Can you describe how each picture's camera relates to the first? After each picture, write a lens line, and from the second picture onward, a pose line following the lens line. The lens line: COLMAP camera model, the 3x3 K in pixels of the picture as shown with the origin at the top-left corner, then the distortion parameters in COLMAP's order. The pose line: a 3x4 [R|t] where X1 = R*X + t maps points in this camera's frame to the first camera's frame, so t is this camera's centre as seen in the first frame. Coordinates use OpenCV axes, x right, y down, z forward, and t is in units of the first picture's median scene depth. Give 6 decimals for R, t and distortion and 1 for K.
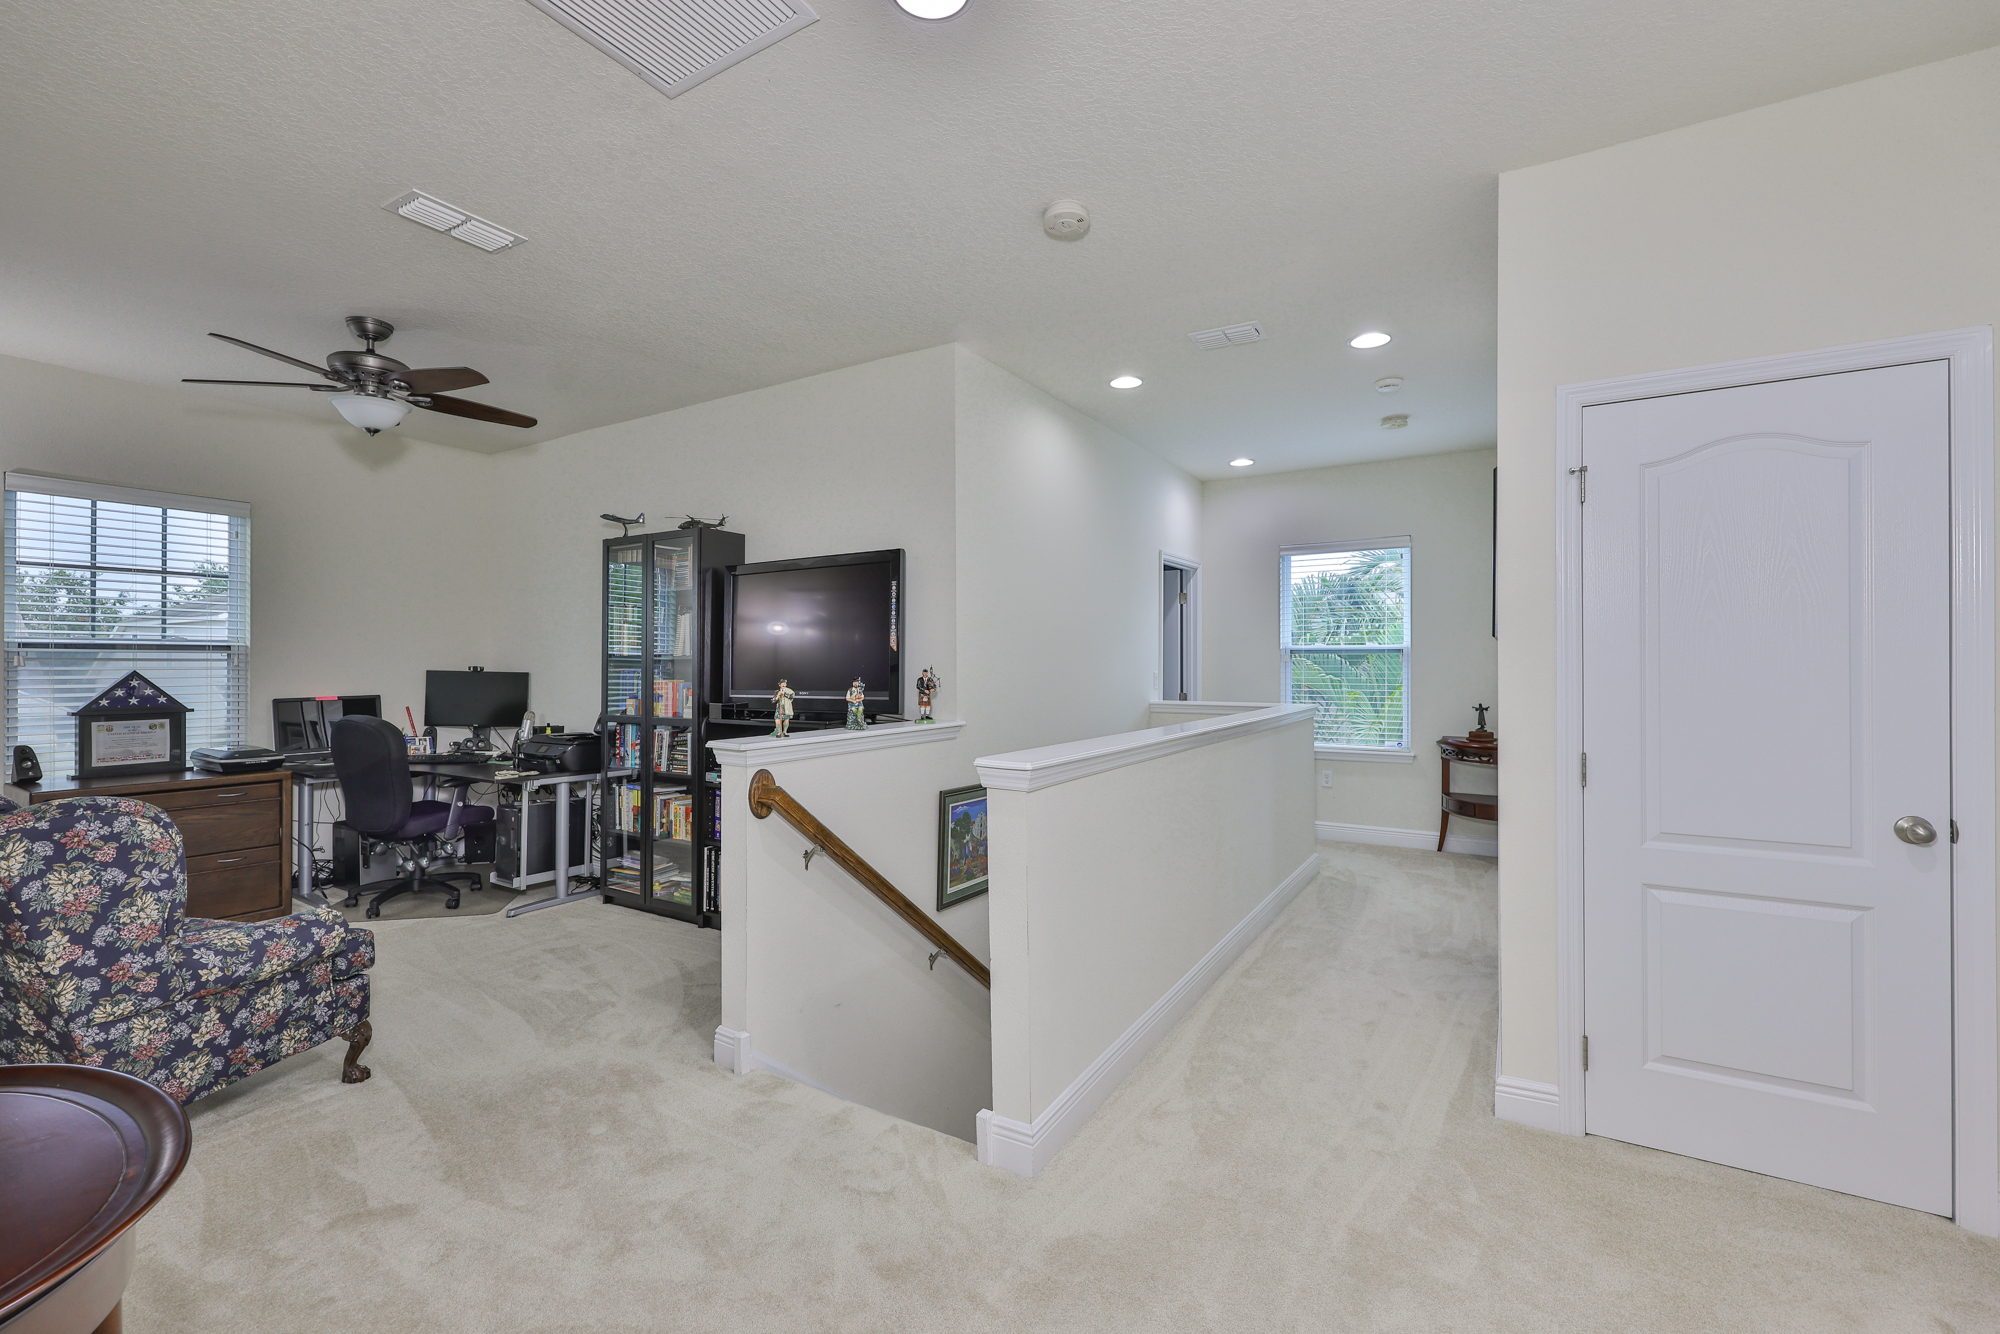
lens RADIAL K [[844.9, 0, 993.3], [0, 844.9, 665.3], [0, 0, 1]] dist [0.000856, 0.000613]
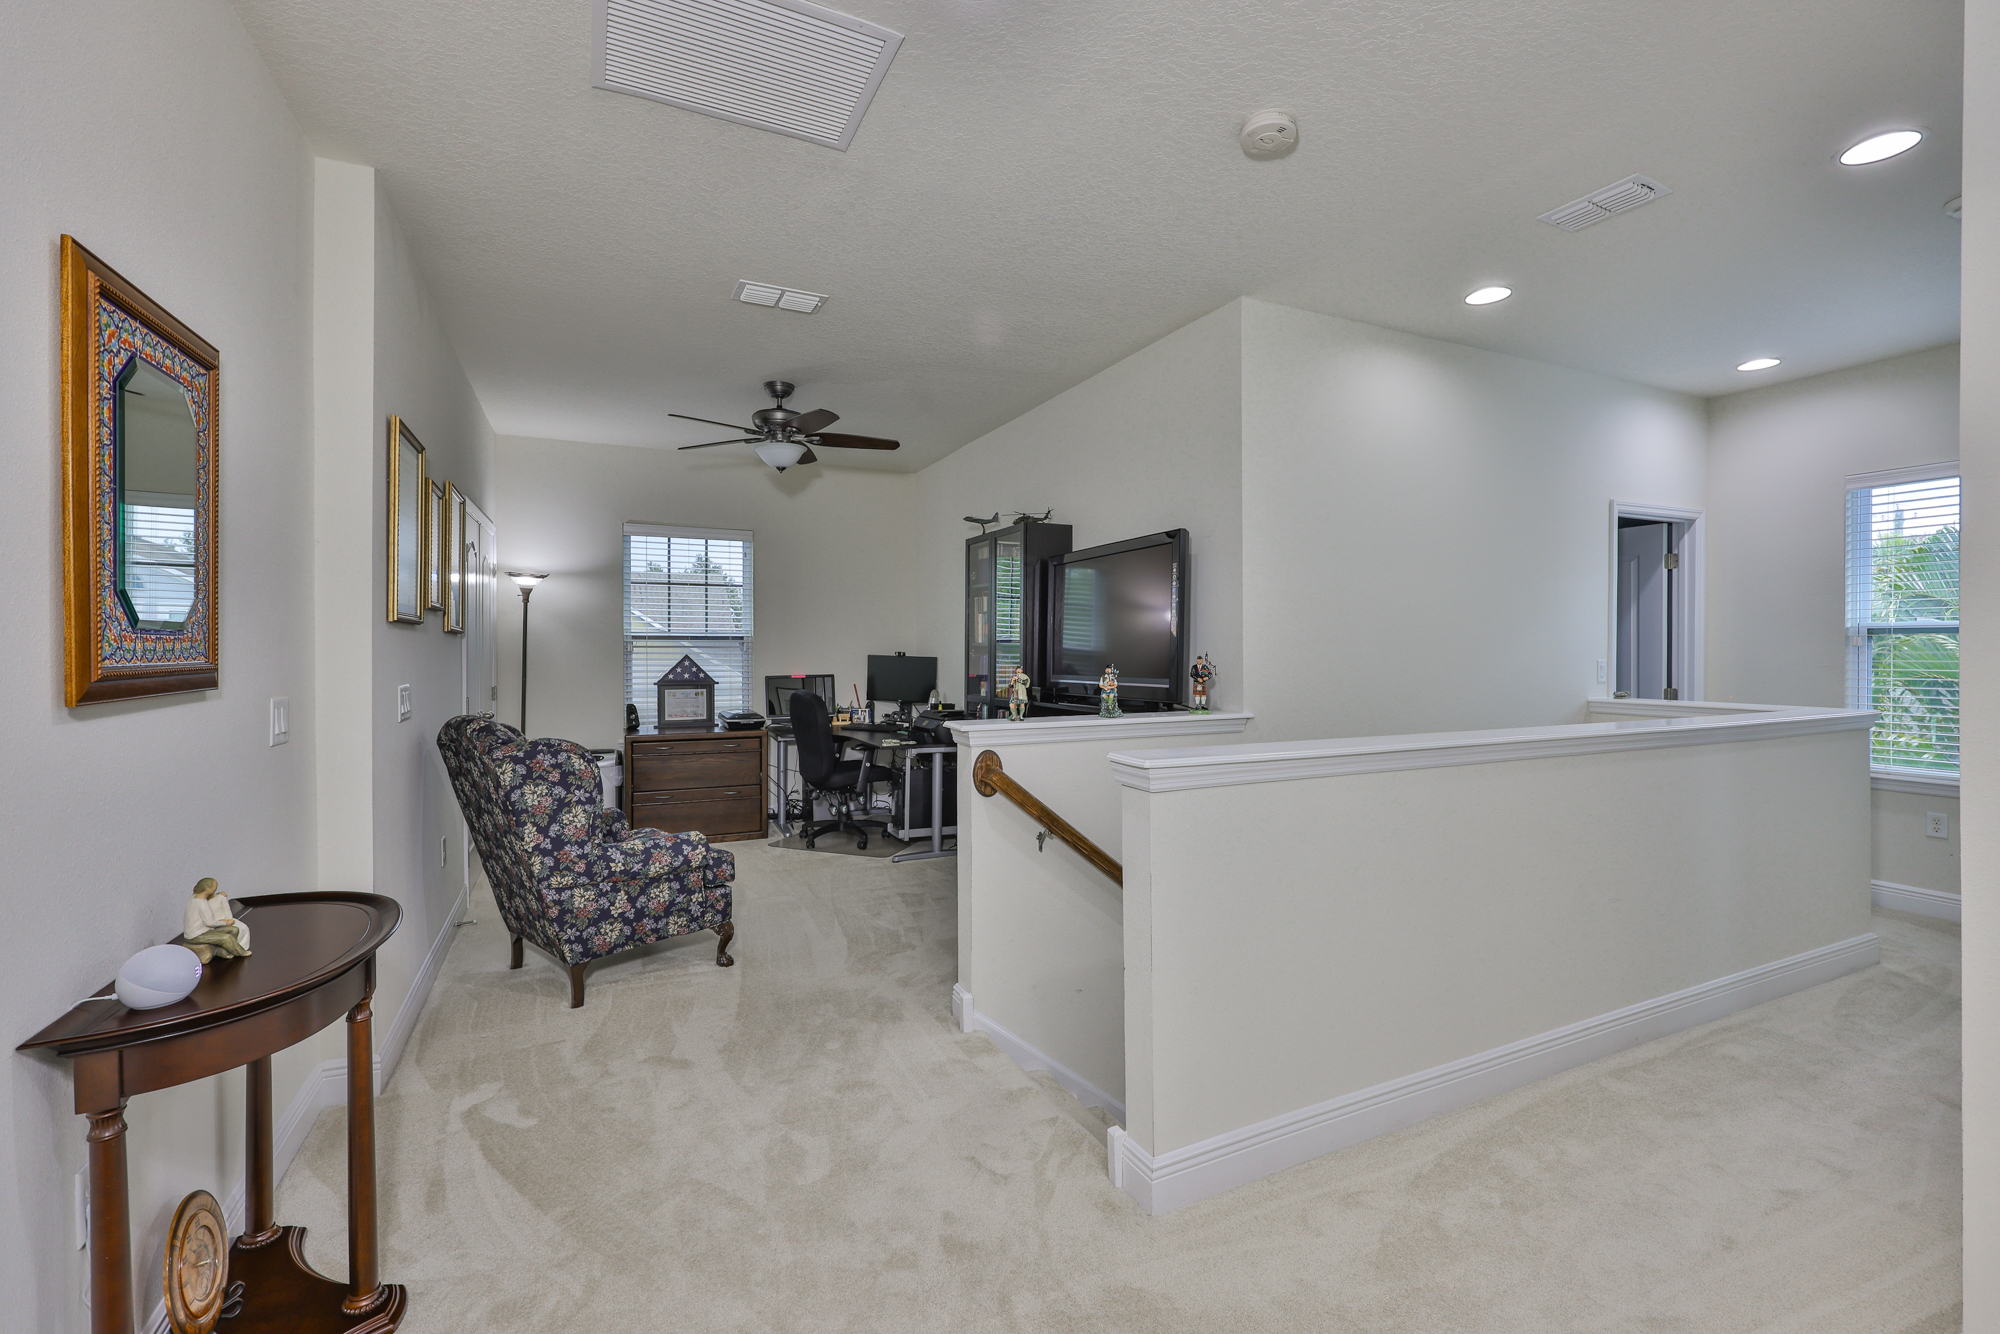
lens RADIAL K [[853.3, 0, 996.3], [0, 853.3, 658.7], [0, 0, 1]] dist [-0.000912, 0.000085]
pose [[0.837984, 0.005905, -0.545663, 0.213276], [-0.000456, 0.999949, 0.010121, -0.001357], [0.545694, -0.008232, 0.837944, 0.075923]]
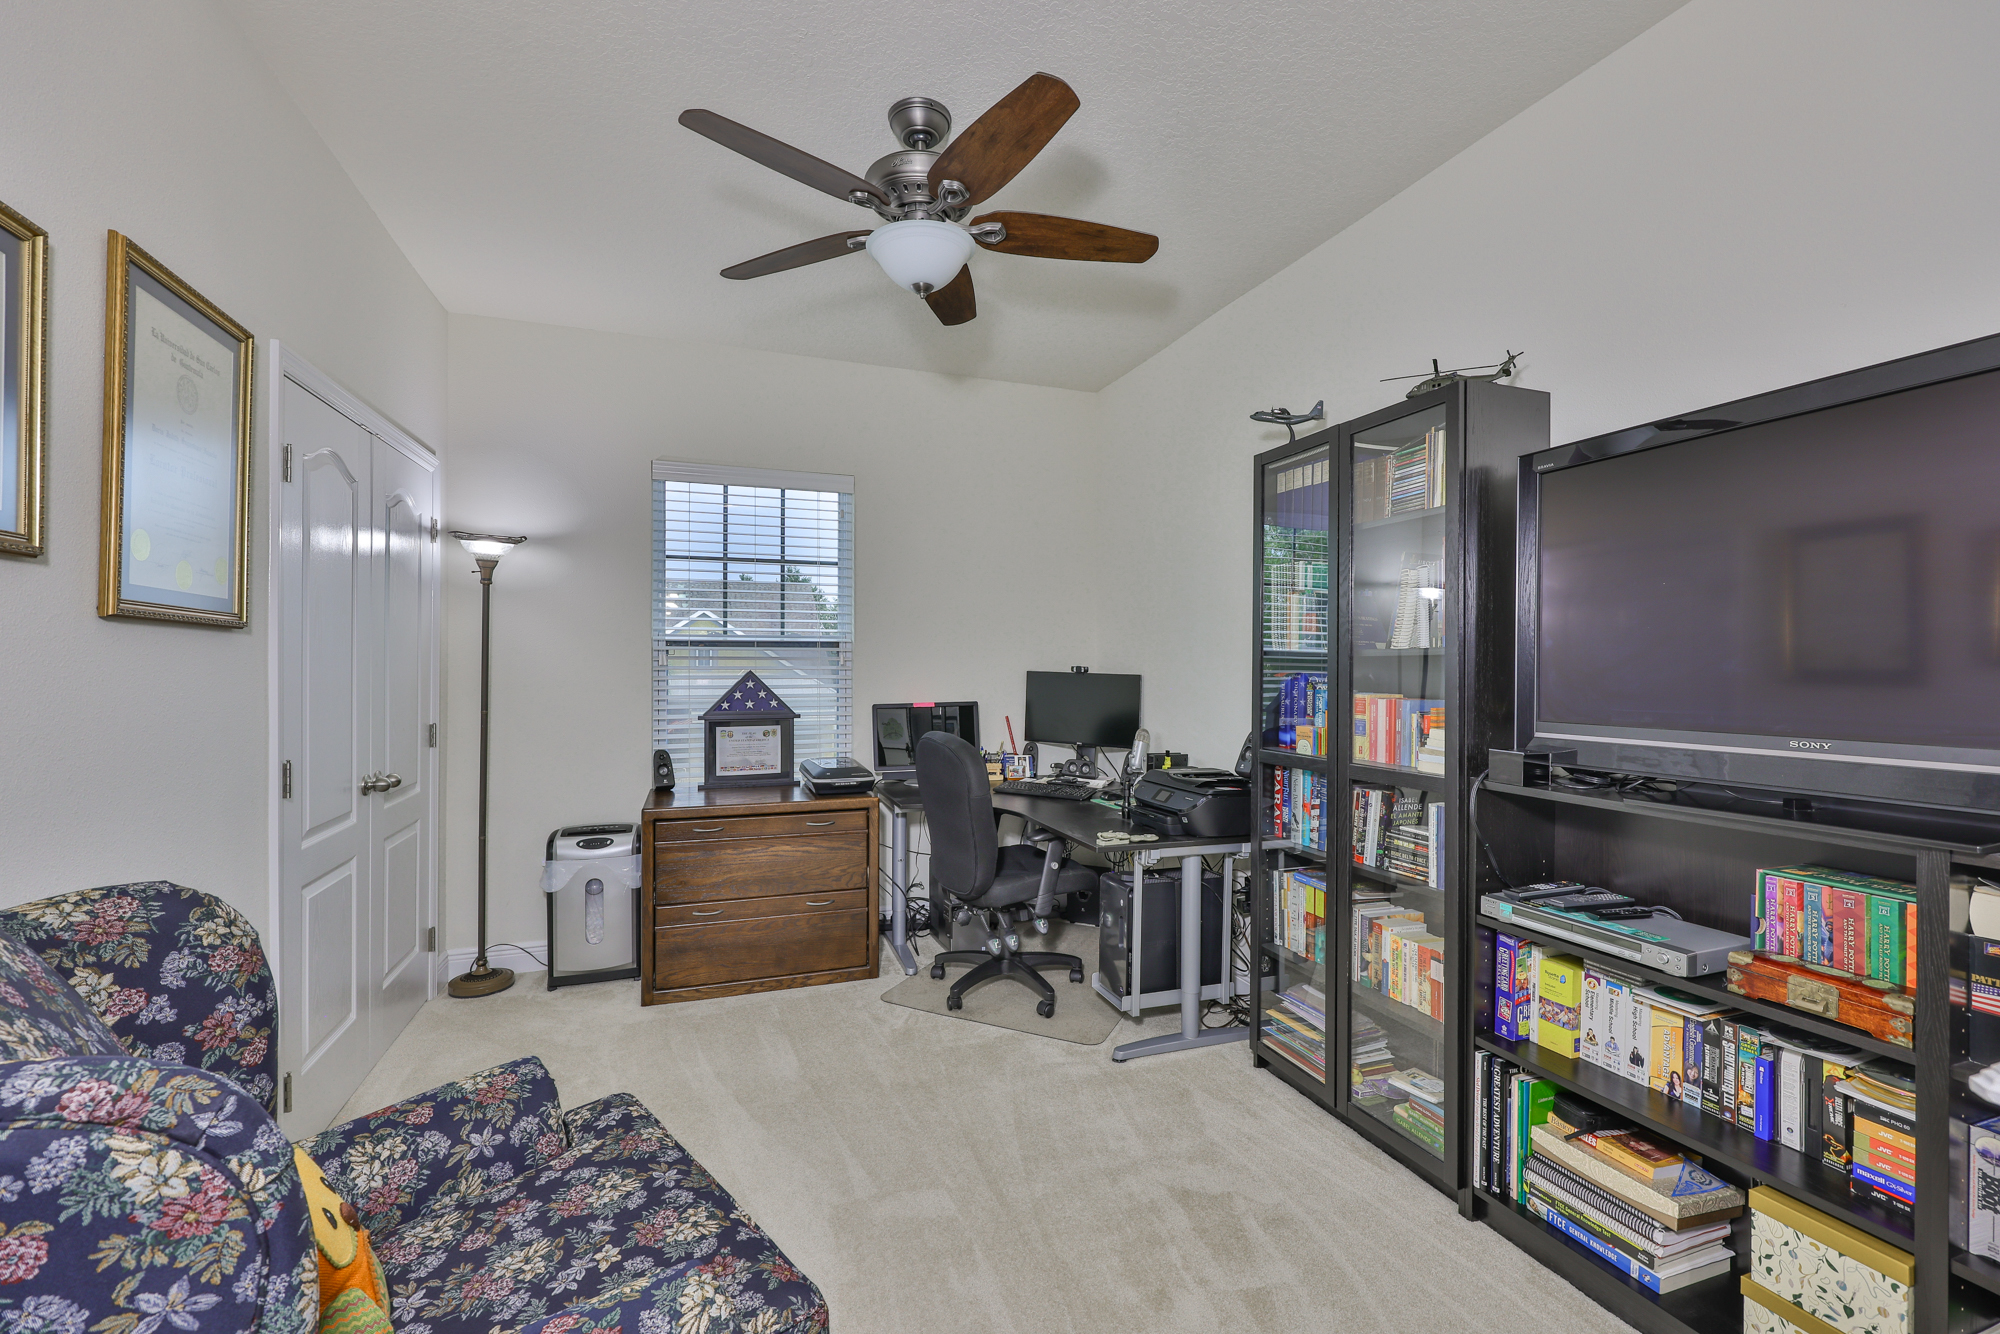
lens RADIAL K [[827.3, 0, 1000.0], [0, 827.3, 667.0], [0, 0, 1]] dist [-0.000932, 0.000162]
pose [[0.787746, 0.004435, -0.615984, -0.270273], [-0.001755, 0.999986, 0.004955, -0.002241], [0.615998, -0.002822, 0.787743, 0.475902]]
